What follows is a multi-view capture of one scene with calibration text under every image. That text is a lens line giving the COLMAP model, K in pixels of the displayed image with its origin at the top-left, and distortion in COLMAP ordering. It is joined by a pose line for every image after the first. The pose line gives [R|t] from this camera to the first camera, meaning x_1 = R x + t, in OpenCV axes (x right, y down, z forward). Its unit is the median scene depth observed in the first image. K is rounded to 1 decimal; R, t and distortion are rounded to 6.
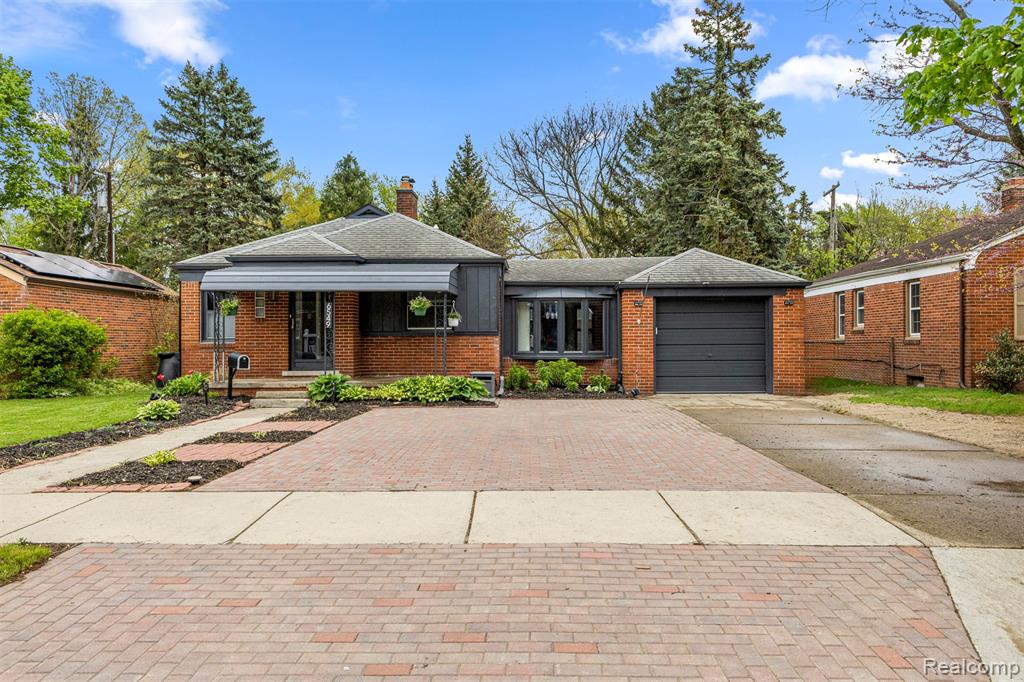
lens RADIAL K [[746.5, 0, 512.0], [0, 746.5, 332.2], [0, 0, 1]] dist [0.048239, -0.030809]
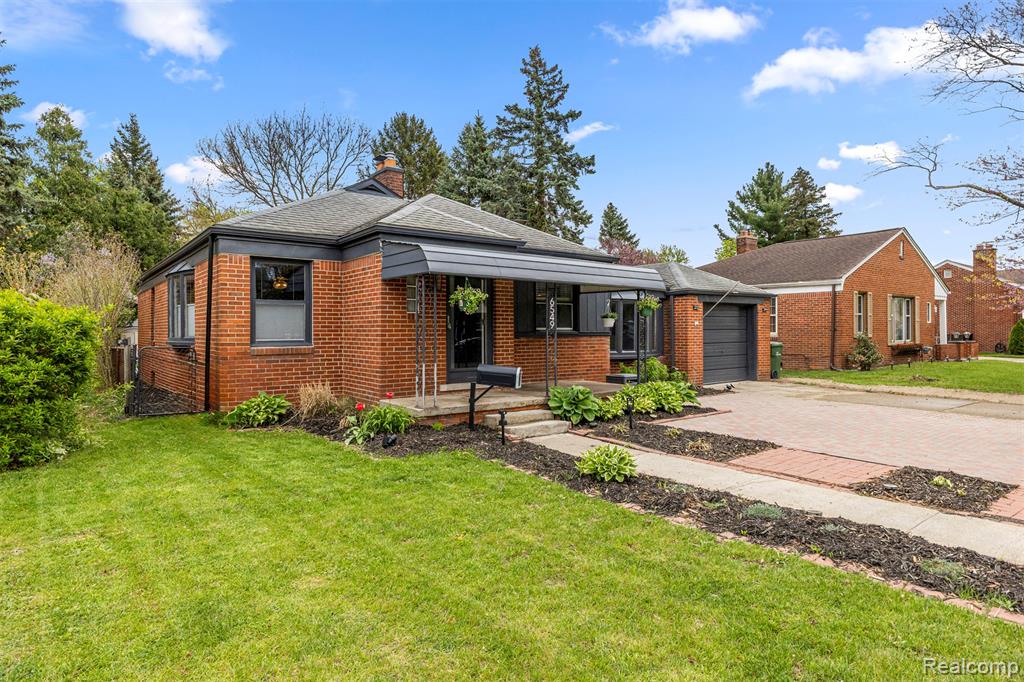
lens RADIAL K [[595.1, 0, 512.9], [0, 595.1, 317.9], [0, 0, 1]] dist [0.003596, -0.002332]
pose [[0.771907, 0.015616, 0.635543, -0.598357], [-0.007459, 0.999852, -0.015508, -0.006209], [-0.635691, 0.007230, 0.771909, 0.467880]]
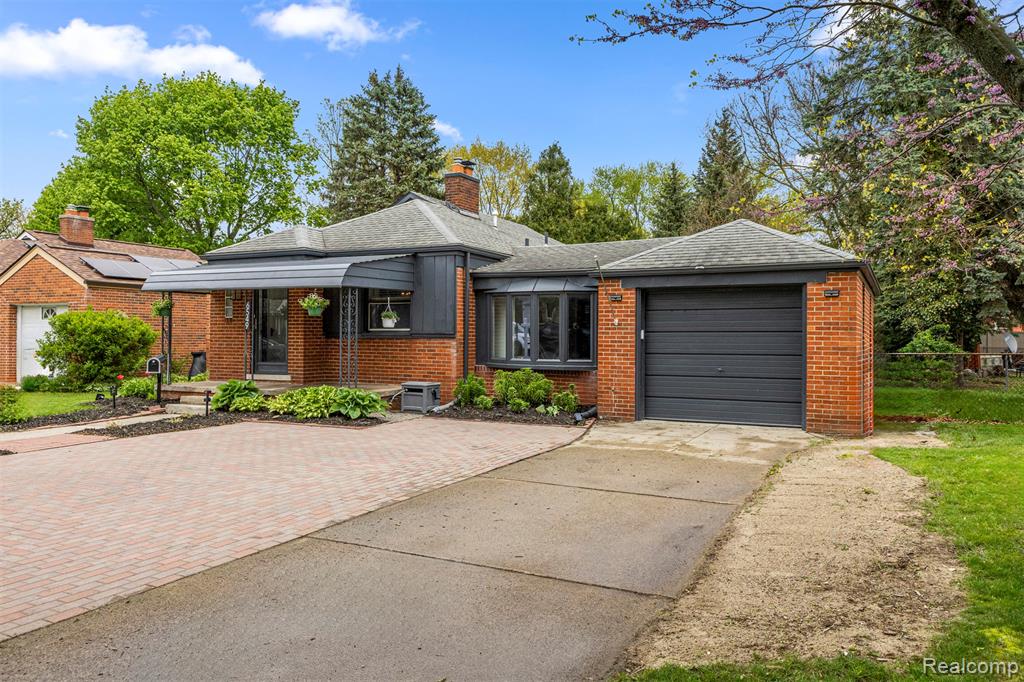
lens RADIAL K [[746.5, 0, 517.3], [0, 746.5, 337.0], [0, 0, 1]] dist [0.048239, -0.030809]
pose [[0.903315, 0.009215, -0.428879, 0.389062], [-0.002775, 0.999874, 0.015639, -0.010188], [0.428969, -0.012936, 0.903227, 0.276365]]
